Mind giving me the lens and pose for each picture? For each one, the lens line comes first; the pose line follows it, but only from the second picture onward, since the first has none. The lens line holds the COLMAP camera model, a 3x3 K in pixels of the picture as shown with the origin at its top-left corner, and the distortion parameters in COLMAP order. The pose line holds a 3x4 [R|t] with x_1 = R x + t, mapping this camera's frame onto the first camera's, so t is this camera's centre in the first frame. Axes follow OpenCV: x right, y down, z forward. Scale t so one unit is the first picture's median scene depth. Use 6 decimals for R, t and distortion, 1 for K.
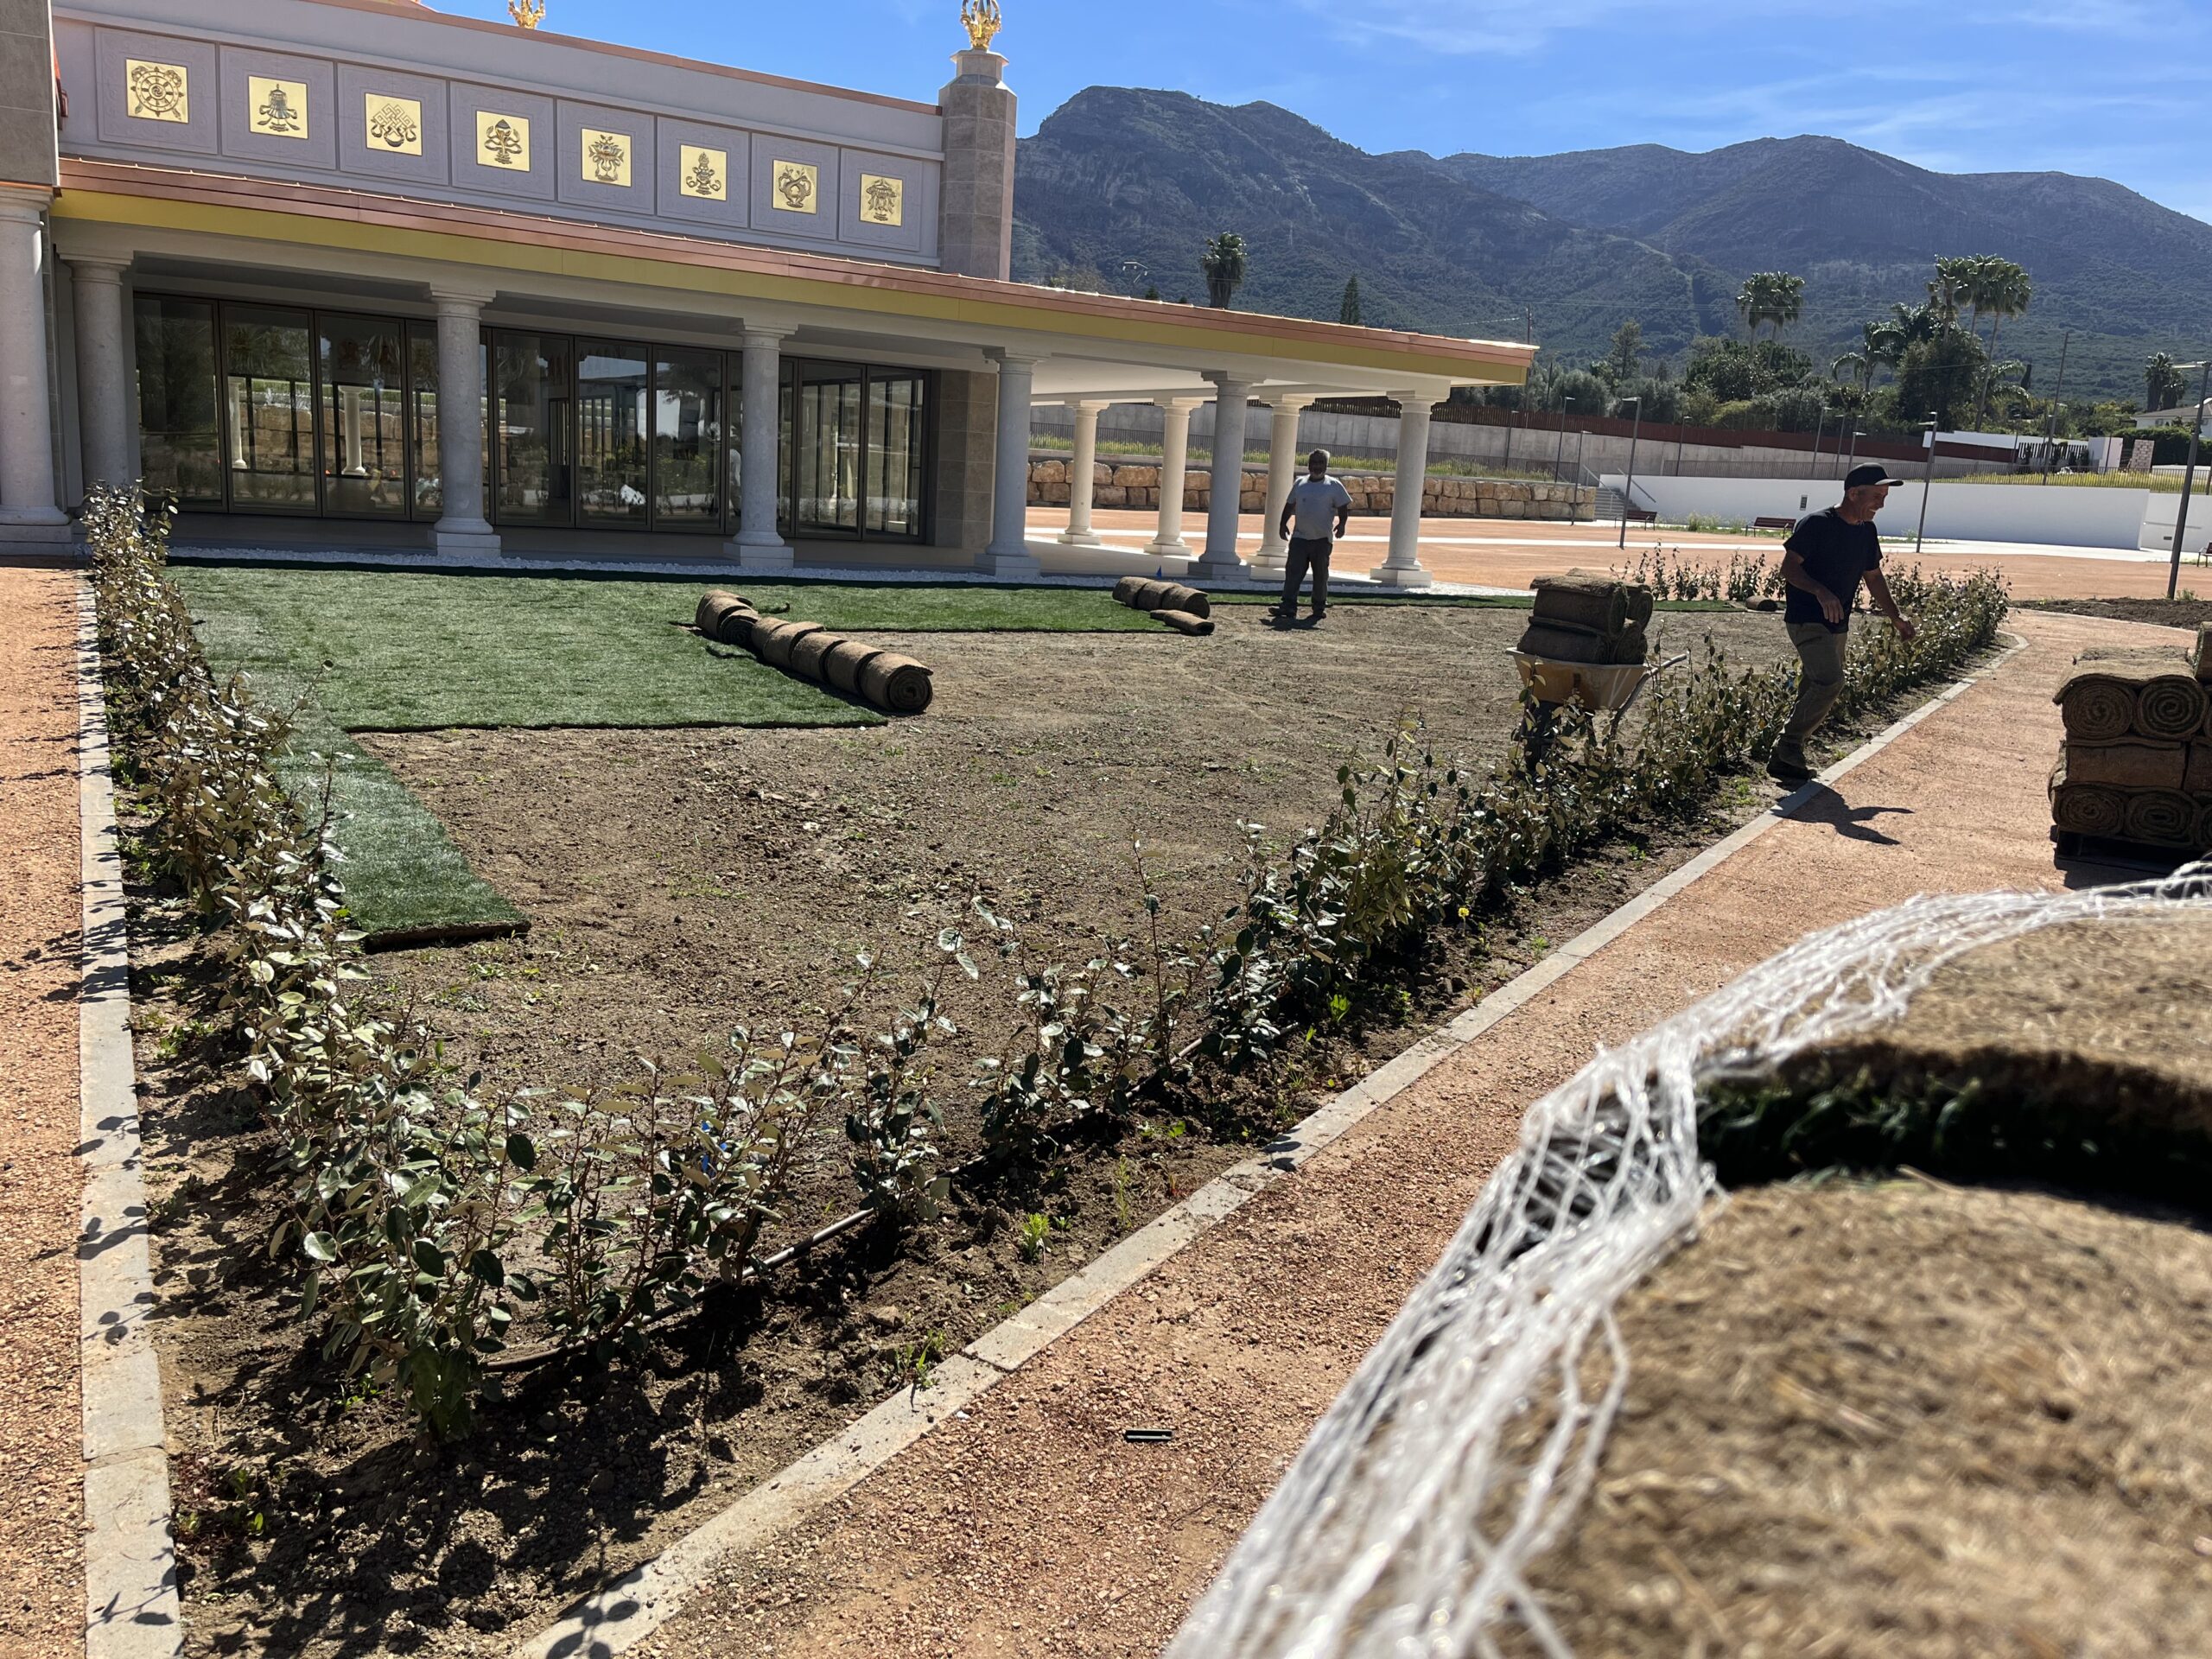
lens RADIAL K [[1675.9, 0, 1091.6], [0, 1675.9, 850.2], [0, 0, 1]] dist [0.053934, -0.058410]
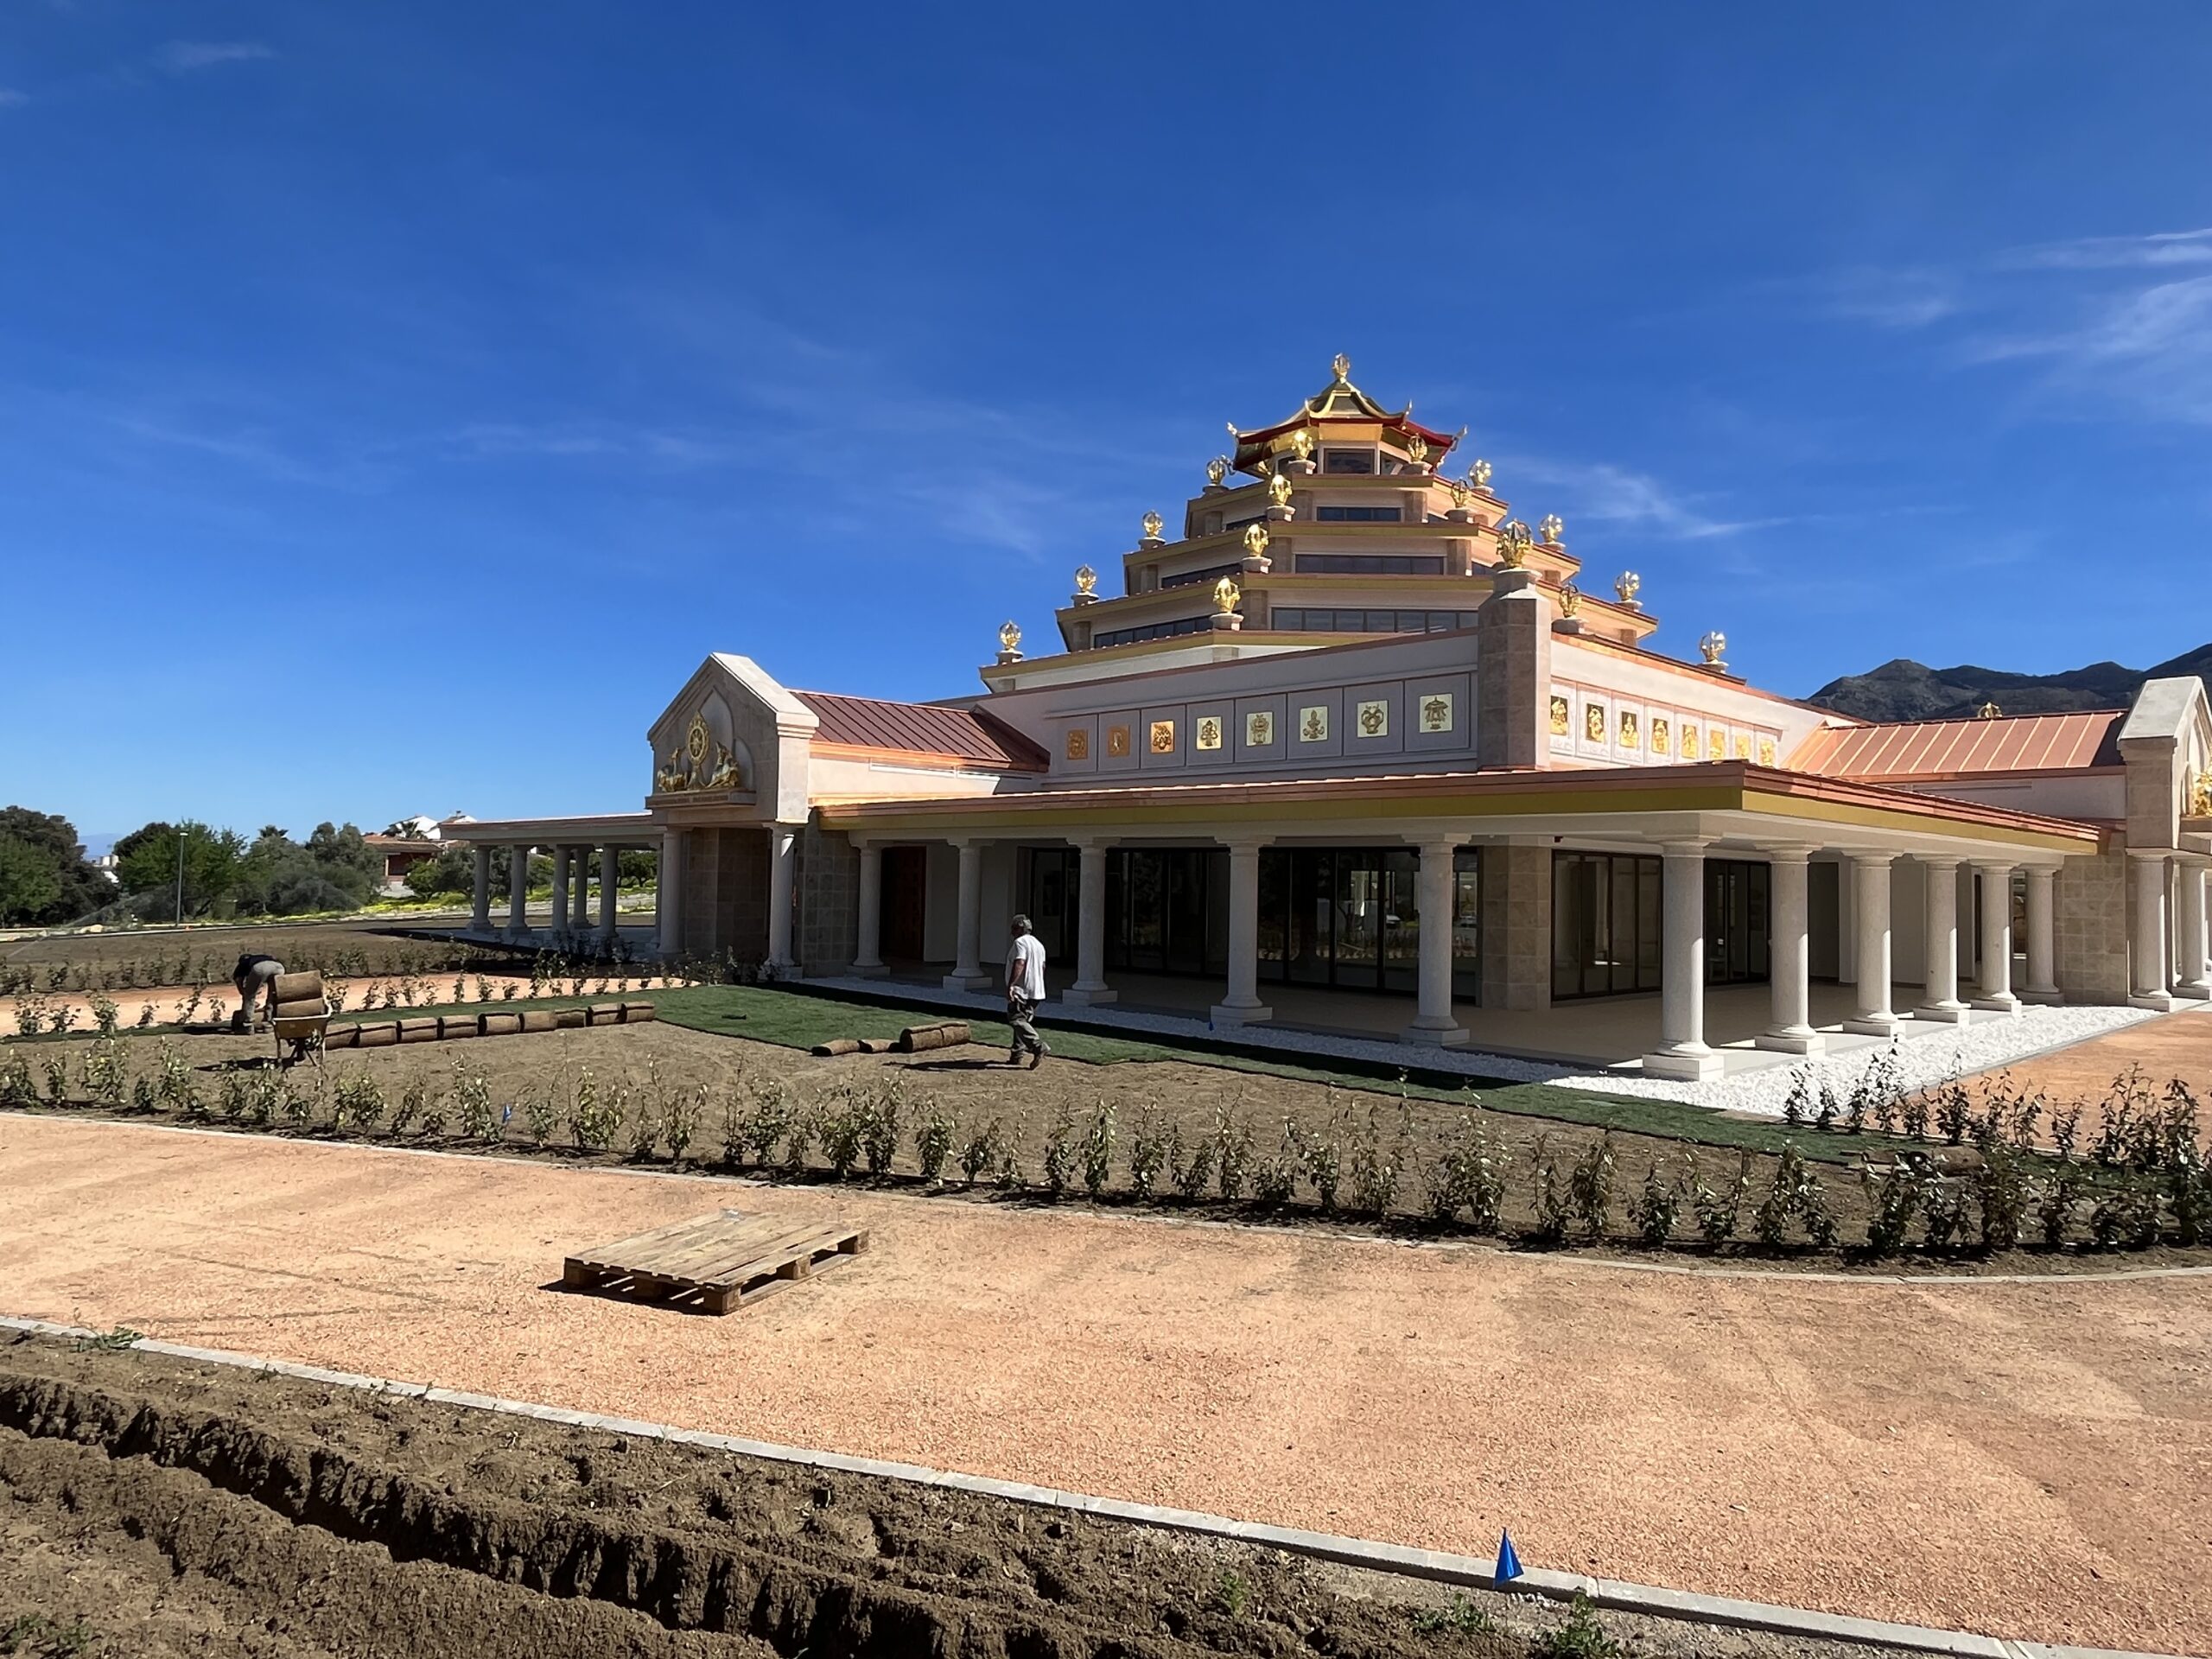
lens RADIAL K [[1352.5, 0, 1108.6], [0, 1352.5, 787.1], [0, 0, 1]] dist [-0.000687, 0.004121]
pose [[0.252676, -0.125540, -0.959372, 0.740461], [-0.208008, 0.961314, -0.180579, -0.120076], [0.944927, 0.245185, 0.216787, 0.608466]]
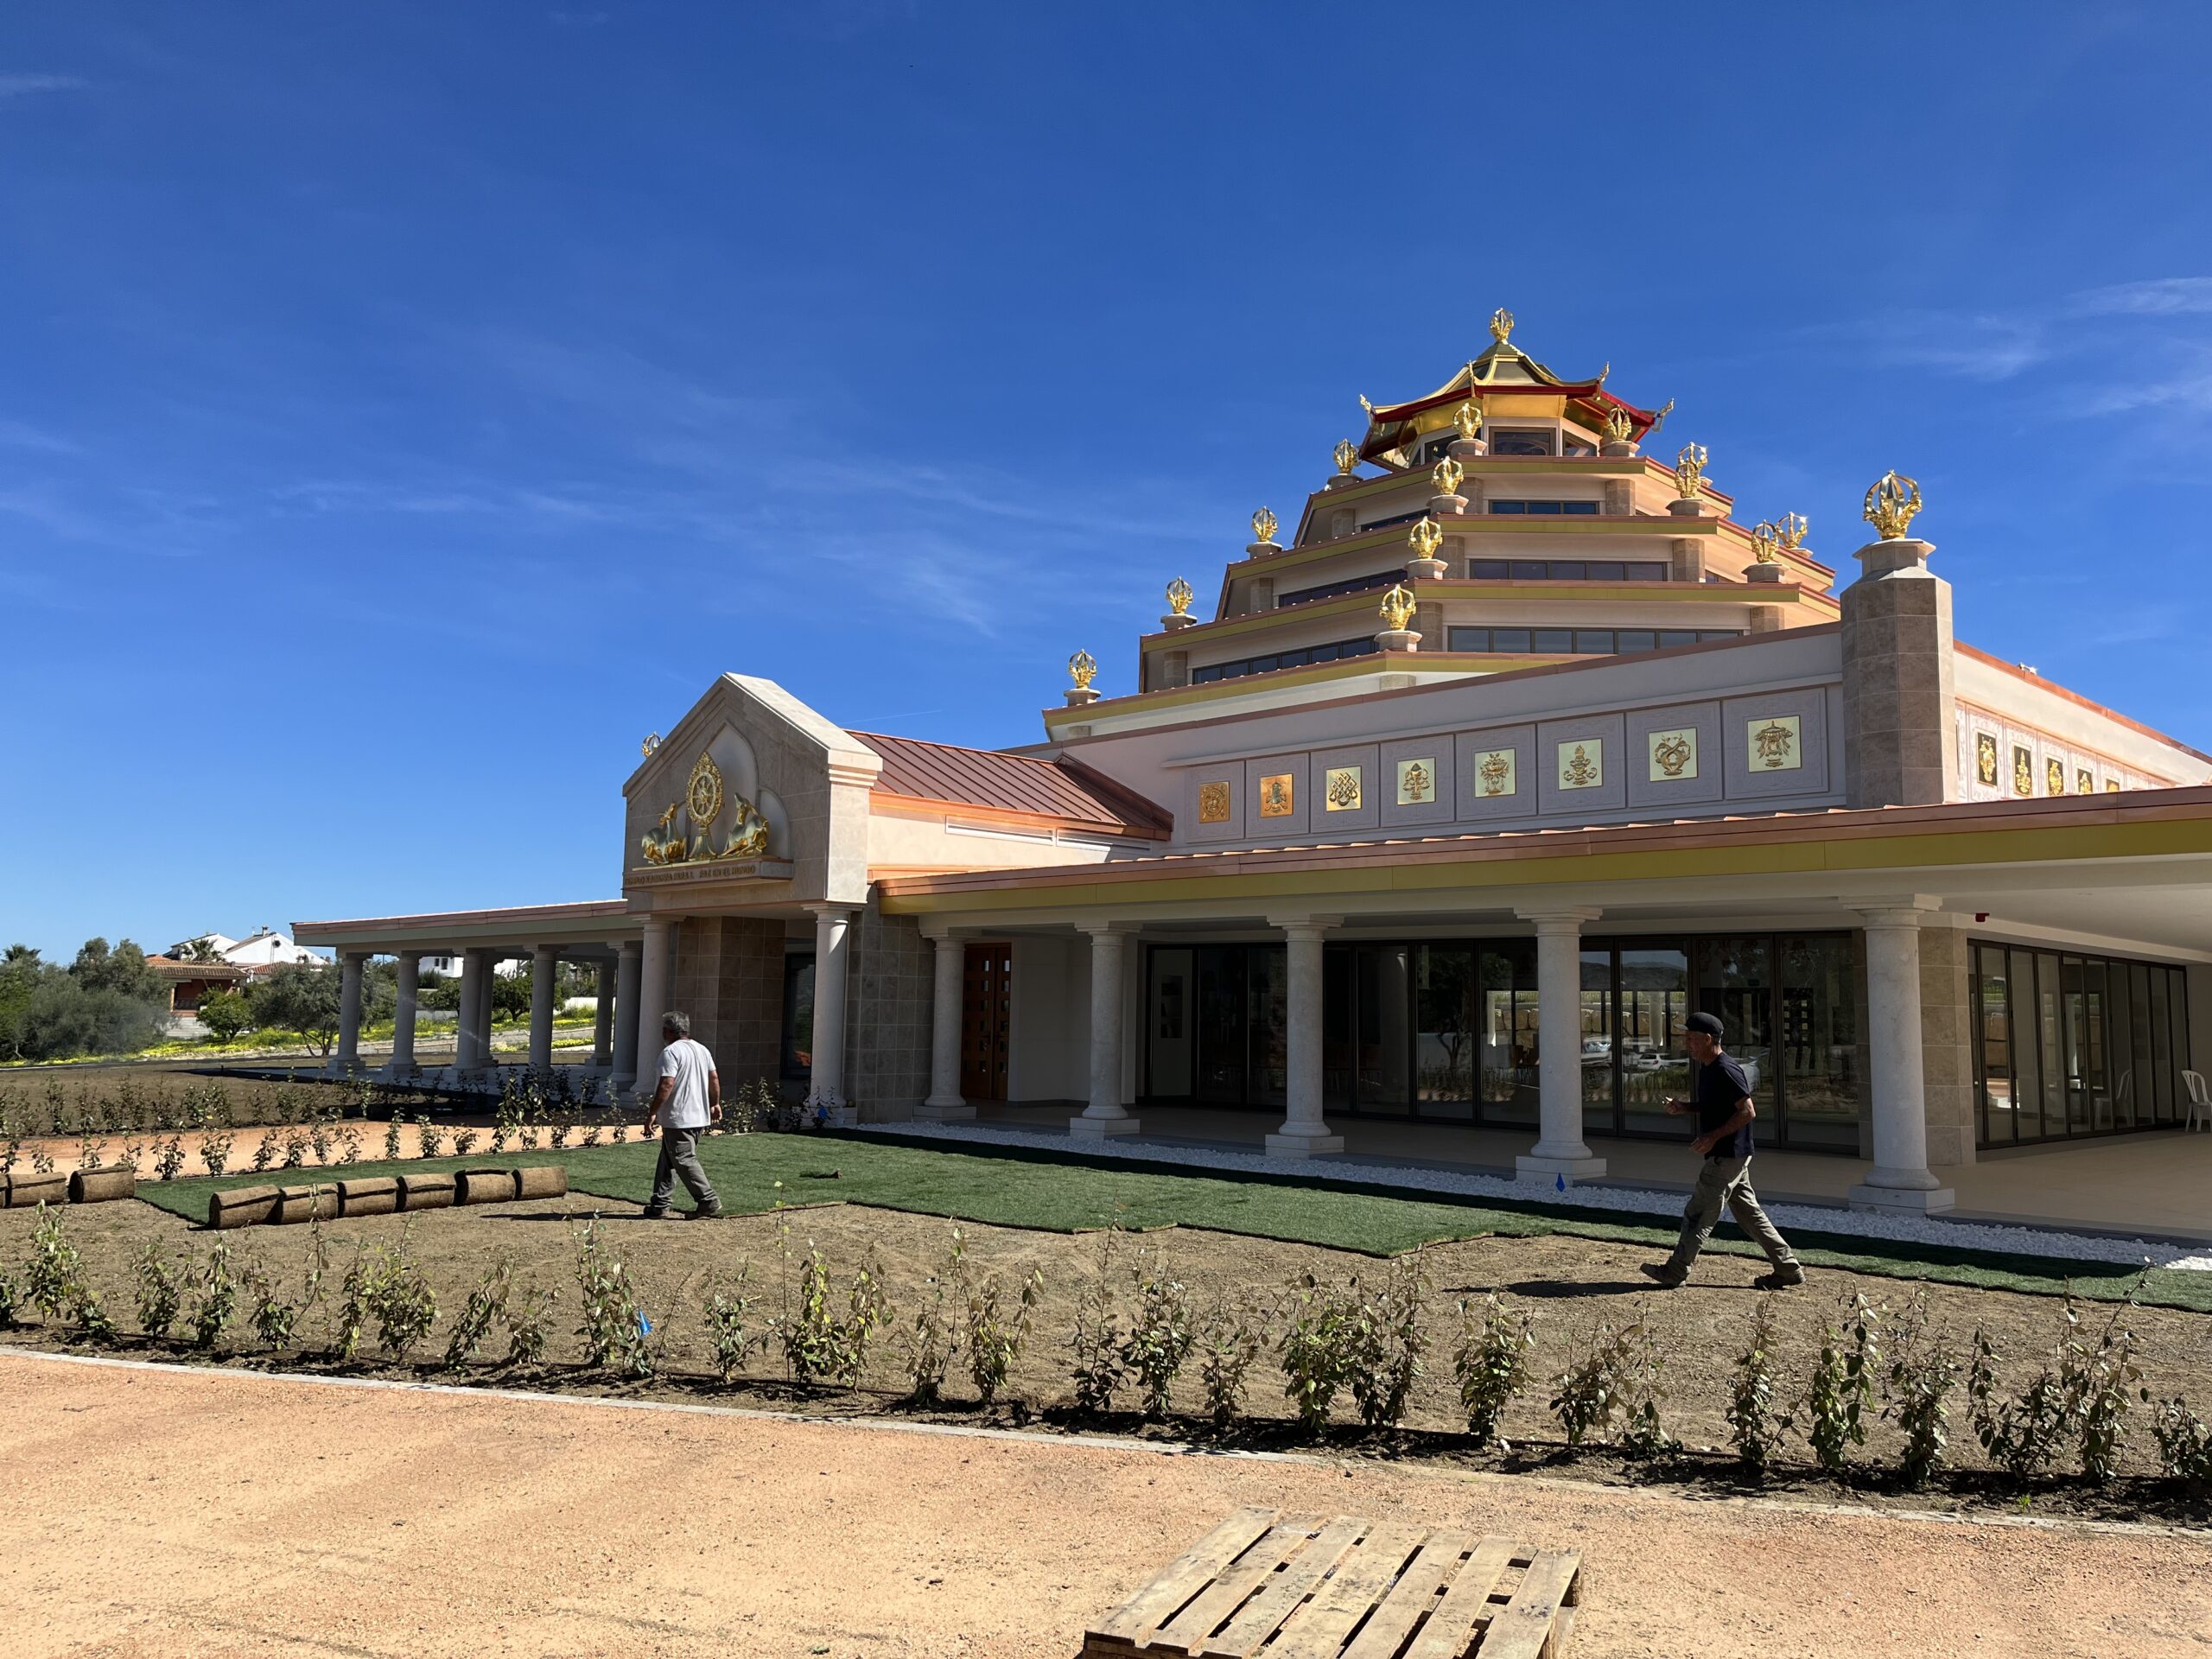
lens RADIAL K [[1675.9, 0, 1113.3], [0, 1675.9, 807.8], [0, 0, 1]] dist [0.053934, -0.058410]
pose [[0.275157, -0.178470, -0.944689, 0.592604], [-0.202886, 0.949710, -0.238512, -0.089277], [0.939748, 0.257292, 0.225111, 0.523000]]
